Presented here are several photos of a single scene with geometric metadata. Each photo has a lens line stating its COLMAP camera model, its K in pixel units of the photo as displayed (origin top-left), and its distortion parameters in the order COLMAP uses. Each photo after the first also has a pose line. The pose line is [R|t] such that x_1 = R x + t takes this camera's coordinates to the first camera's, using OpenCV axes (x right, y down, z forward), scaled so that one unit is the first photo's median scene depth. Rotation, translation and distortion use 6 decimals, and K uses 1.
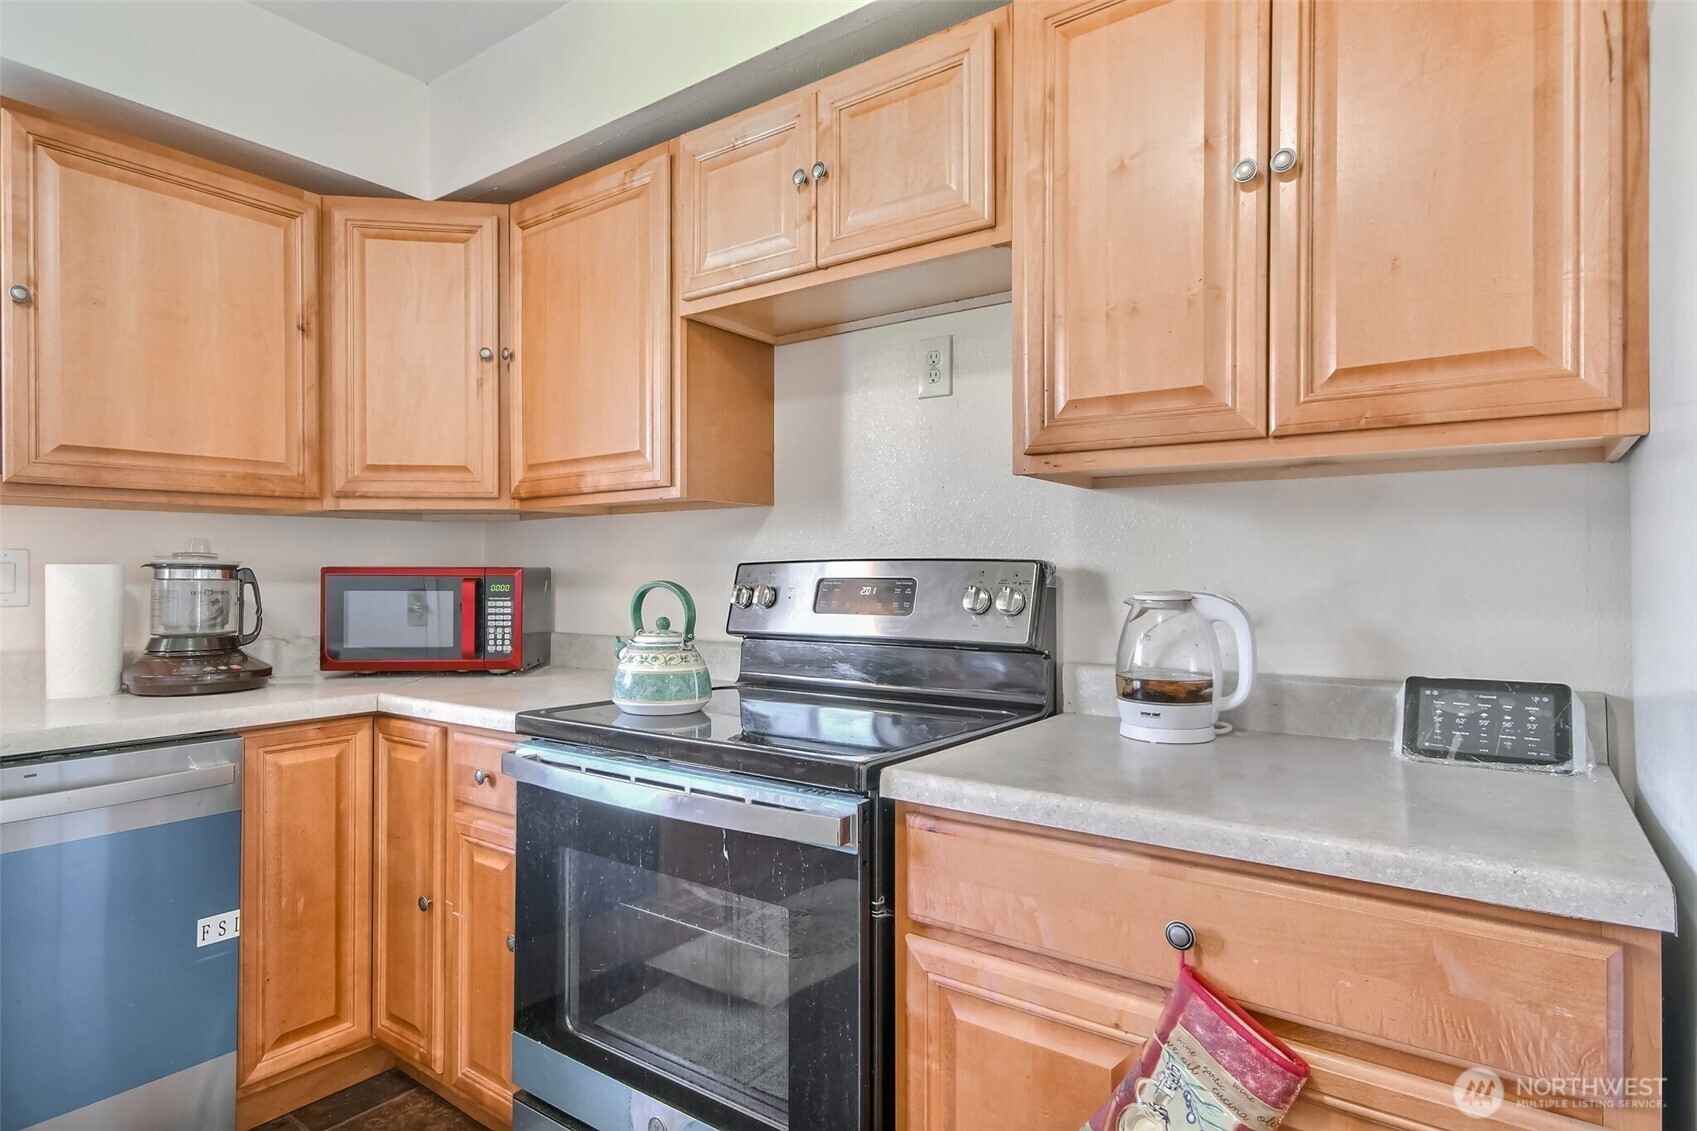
lens RADIAL K [[895.0, 0, 853.5], [0, 895.0, 563.6], [0, 0, 1]] dist [0.004962, 0.001311]
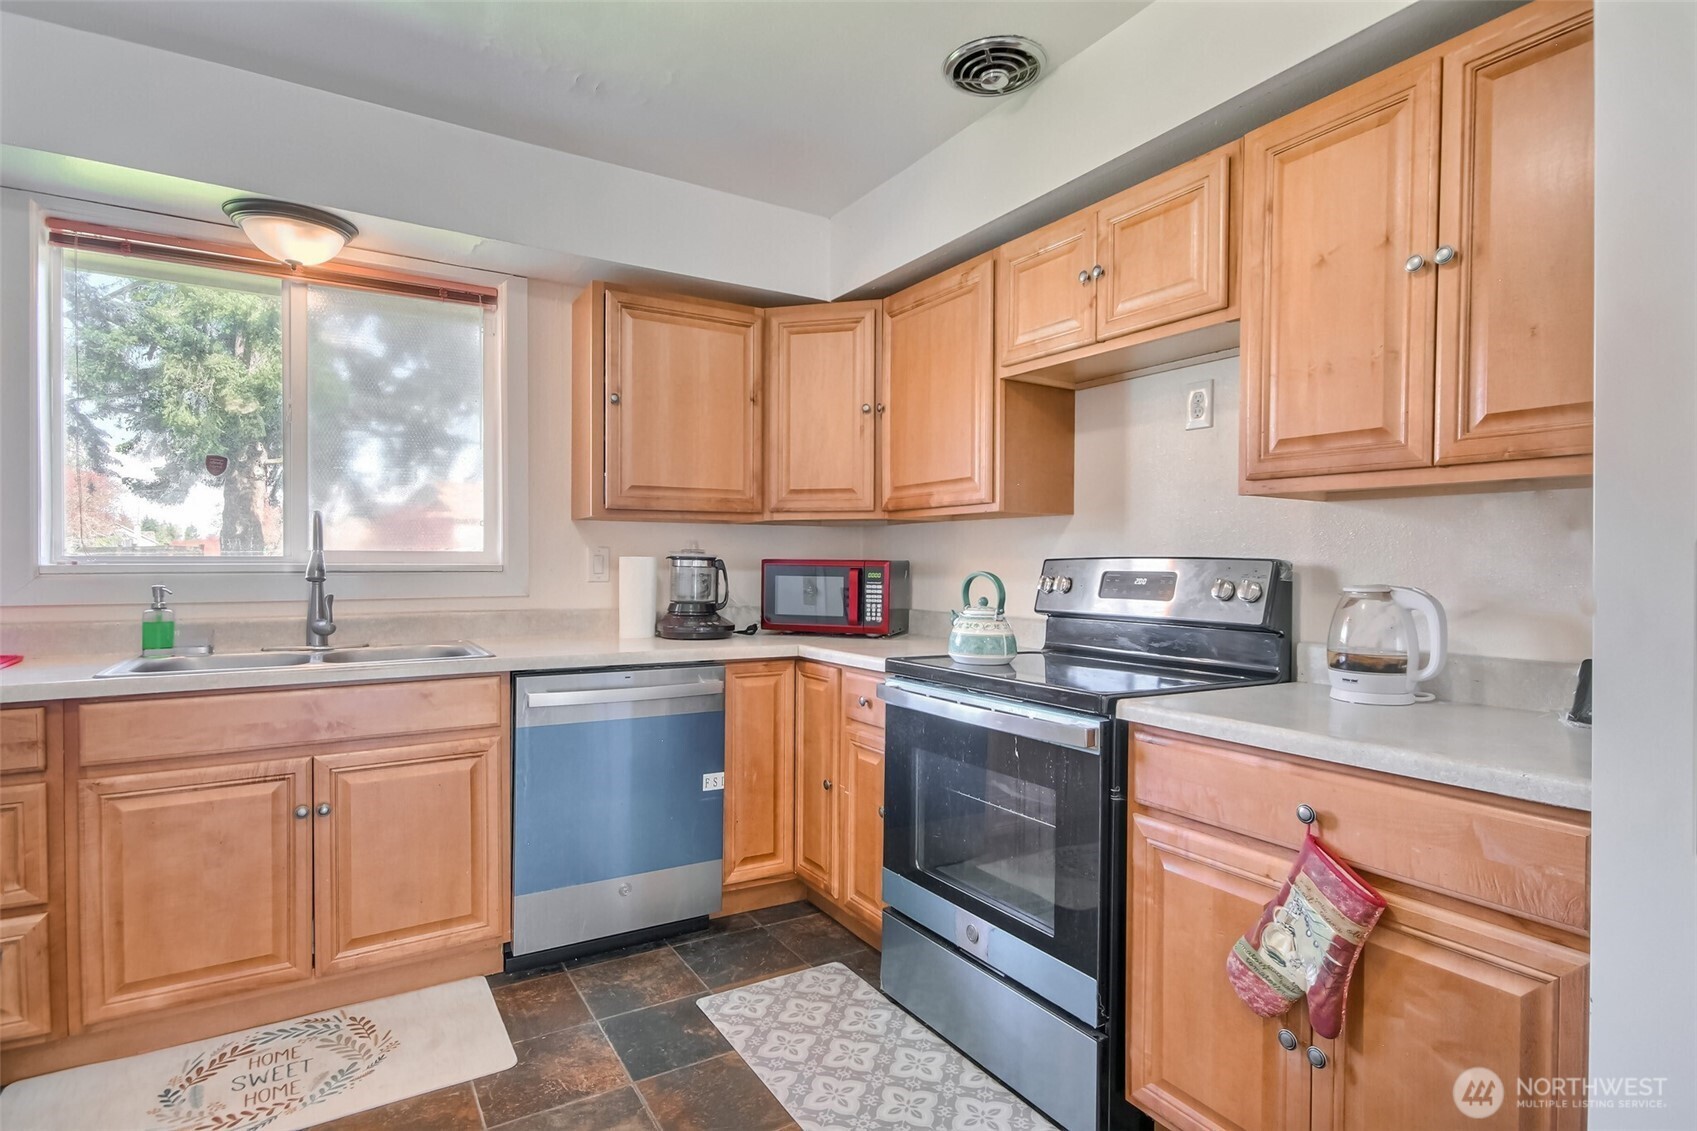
lens RADIAL K [[862.3, 0, 850.7], [0, 862.3, 565.7], [0, 0, 1]] dist [0.003235, -0.000240]
pose [[0.922536, 0.010765, -0.385762, 0.110652], [-0.006417, 0.999901, 0.012559, -0.005385], [0.385859, -0.009110, 0.922513, -0.313450]]
